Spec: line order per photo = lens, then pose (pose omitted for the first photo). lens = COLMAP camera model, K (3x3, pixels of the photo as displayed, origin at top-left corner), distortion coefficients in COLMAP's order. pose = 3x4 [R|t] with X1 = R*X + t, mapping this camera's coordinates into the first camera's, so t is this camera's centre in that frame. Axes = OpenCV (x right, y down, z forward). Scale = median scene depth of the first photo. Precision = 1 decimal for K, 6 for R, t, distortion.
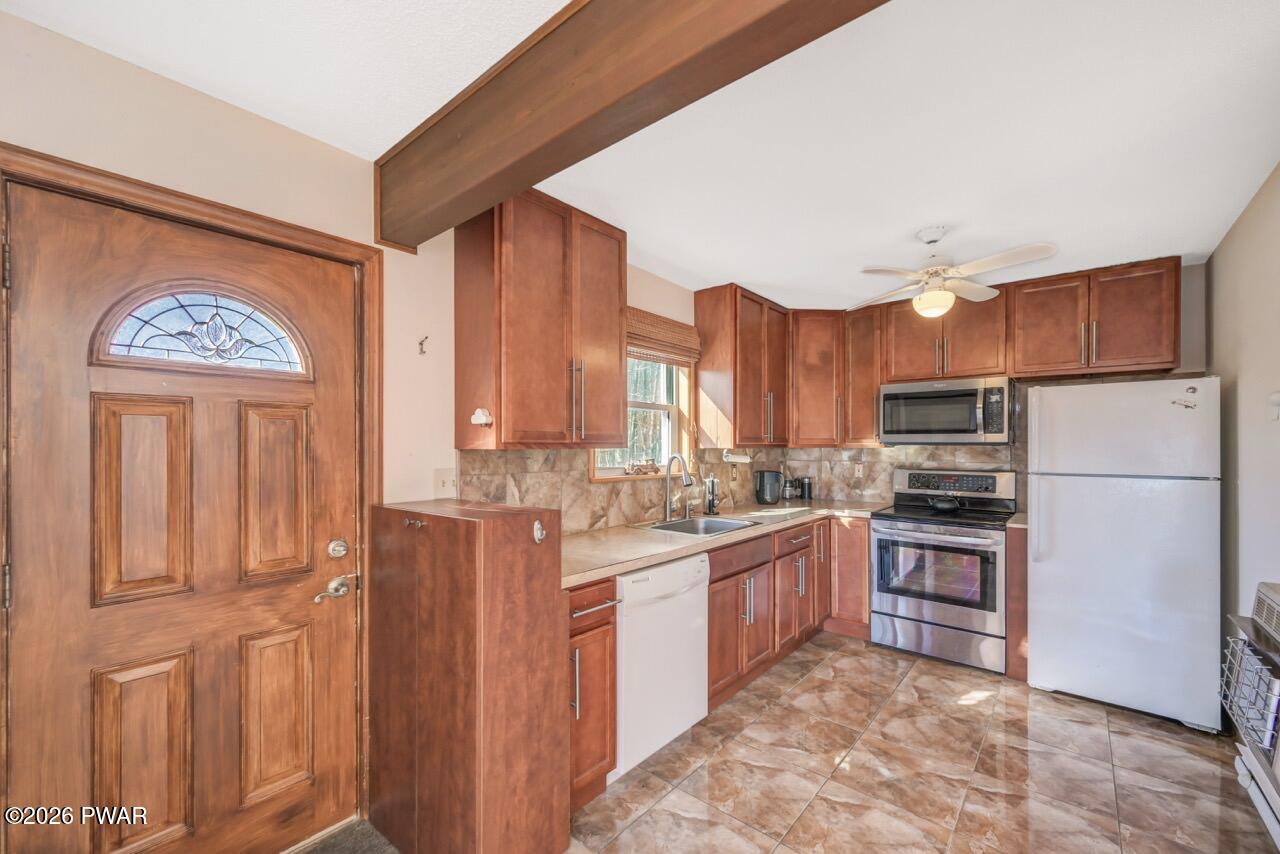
lens RADIAL K [[521.3, 0, 645.4], [0, 521.3, 442.4], [0, 0, 1]] dist [0.000125, 0.000000]
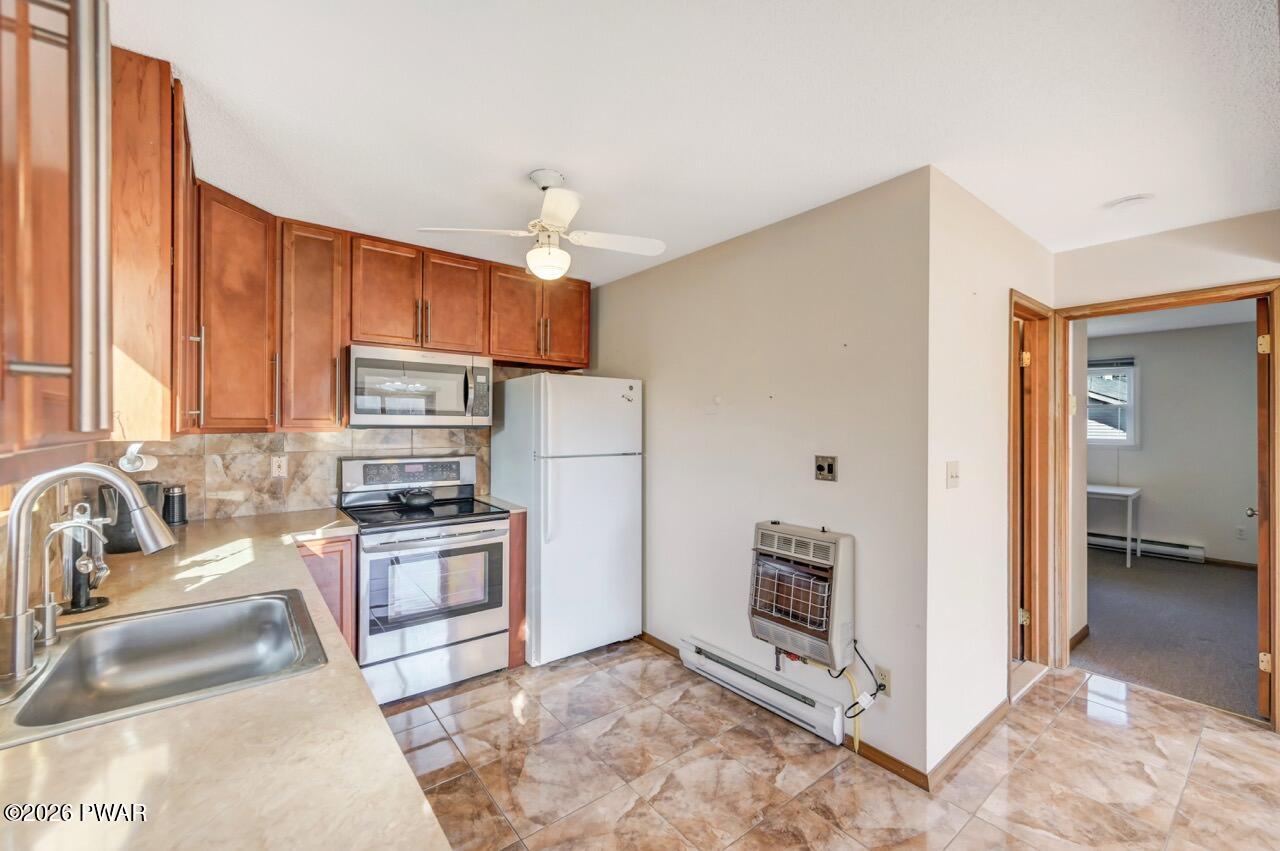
lens RADIAL K [[512.2, 0, 631.5], [0, 512.2, 425.1], [0, 0, 1]] dist [0.000323, 0.000439]
pose [[0.208274, -0.001286, 0.978070, -0.200440], [-0.011987, 0.999921, 0.003867, -0.009537], [-0.977997, -0.012530, 0.208243, 0.620614]]
